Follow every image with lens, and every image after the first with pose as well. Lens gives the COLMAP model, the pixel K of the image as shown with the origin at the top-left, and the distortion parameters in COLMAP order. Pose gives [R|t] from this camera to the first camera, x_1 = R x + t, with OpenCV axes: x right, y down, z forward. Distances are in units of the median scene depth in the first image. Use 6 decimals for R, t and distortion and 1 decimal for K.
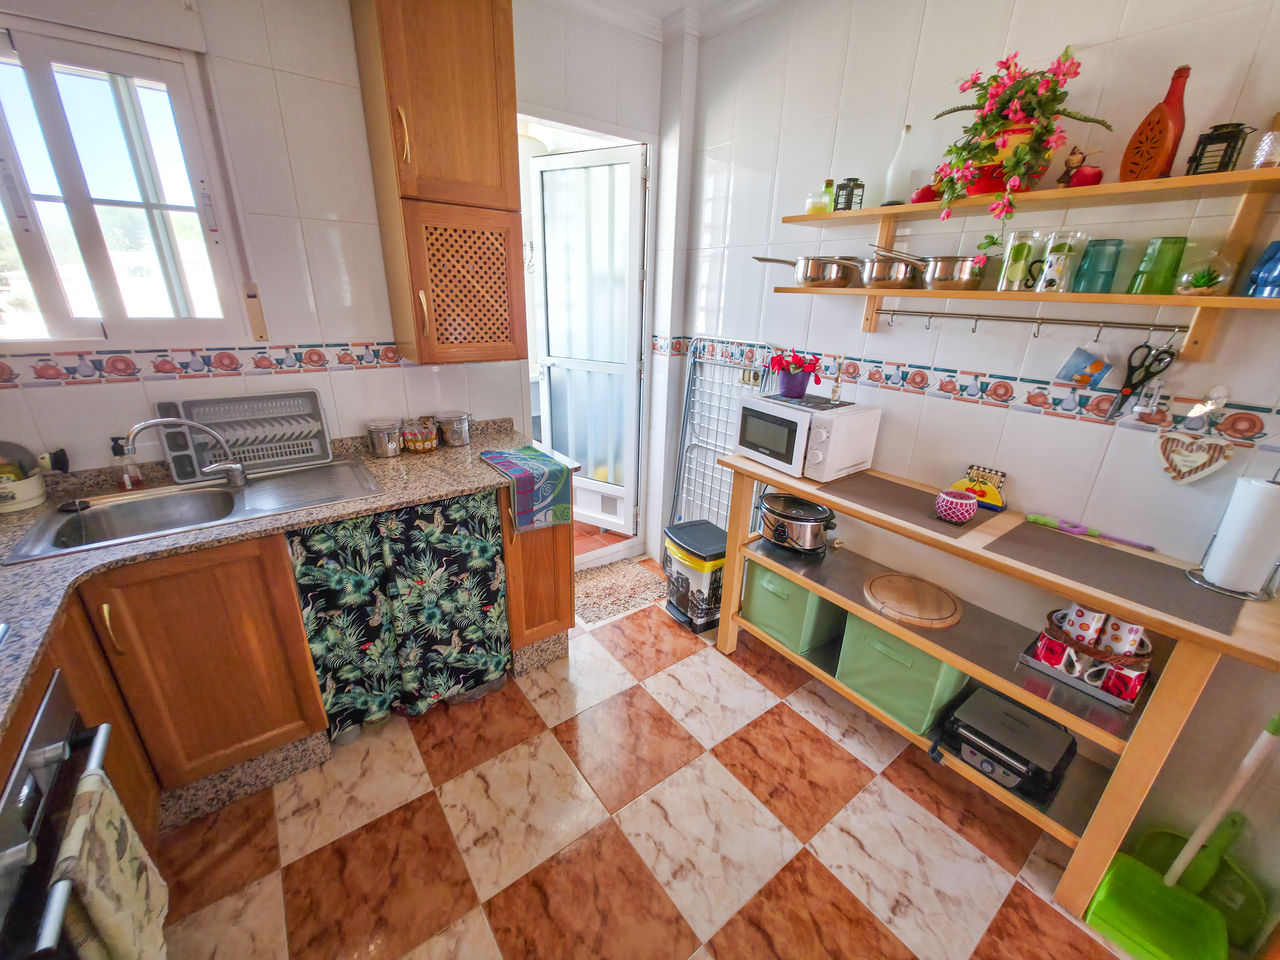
lens RADIAL K [[514.1, 0, 640.5], [0, 514.1, 486.7], [0, 0, 1]] dist [0.001653, -0.000147]
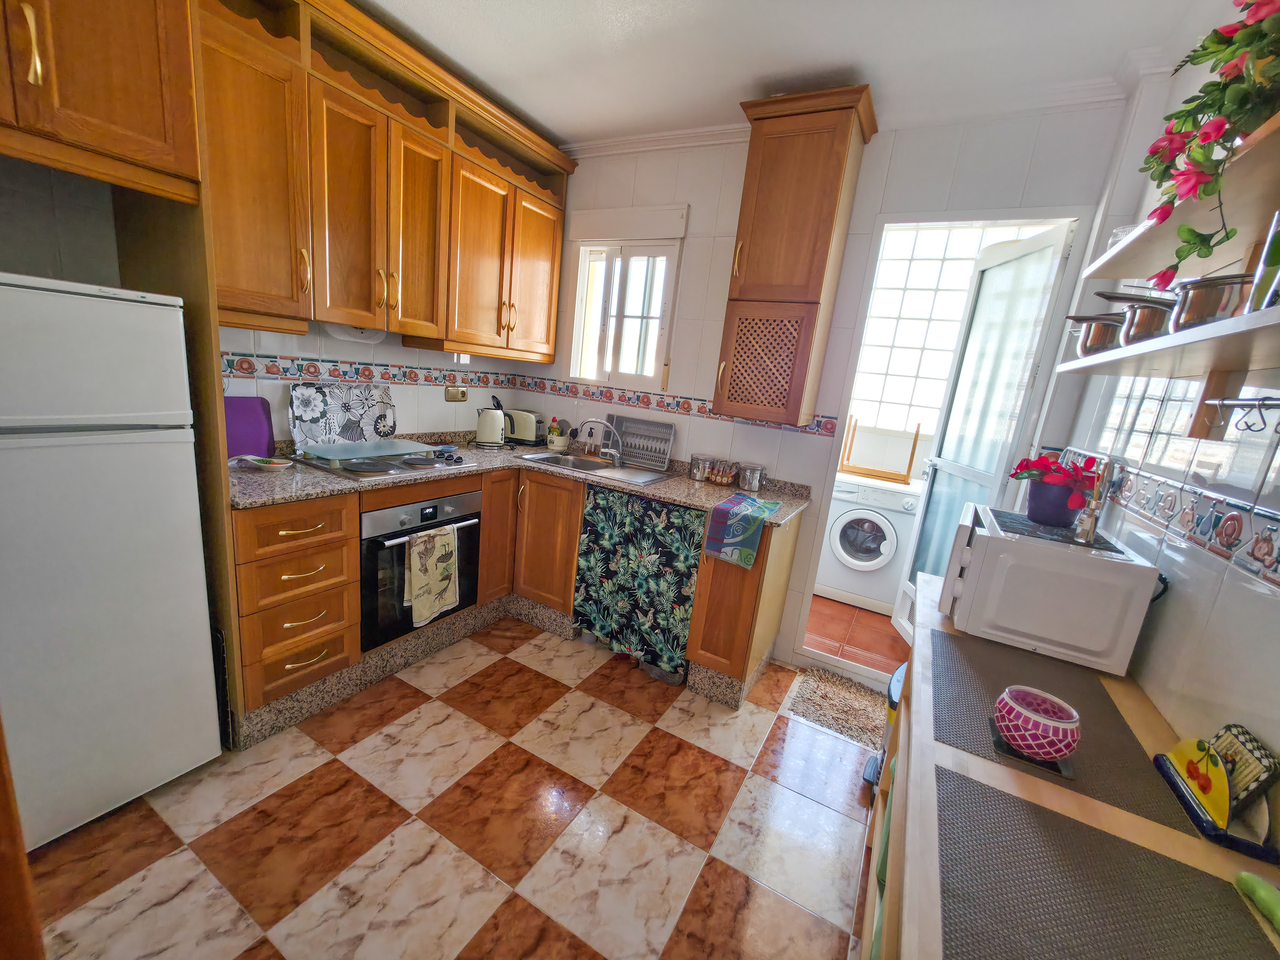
lens RADIAL K [[509.2, 0, 642.2], [0, 509.2, 486.9], [0, 0, 1]] dist [0.002333, -0.001805]
pose [[0.402384, 0.214403, -0.890010, 0.746300], [-0.416711, 0.908528, 0.030464, -0.026451], [0.815131, 0.358619, 0.454921, 0.311722]]
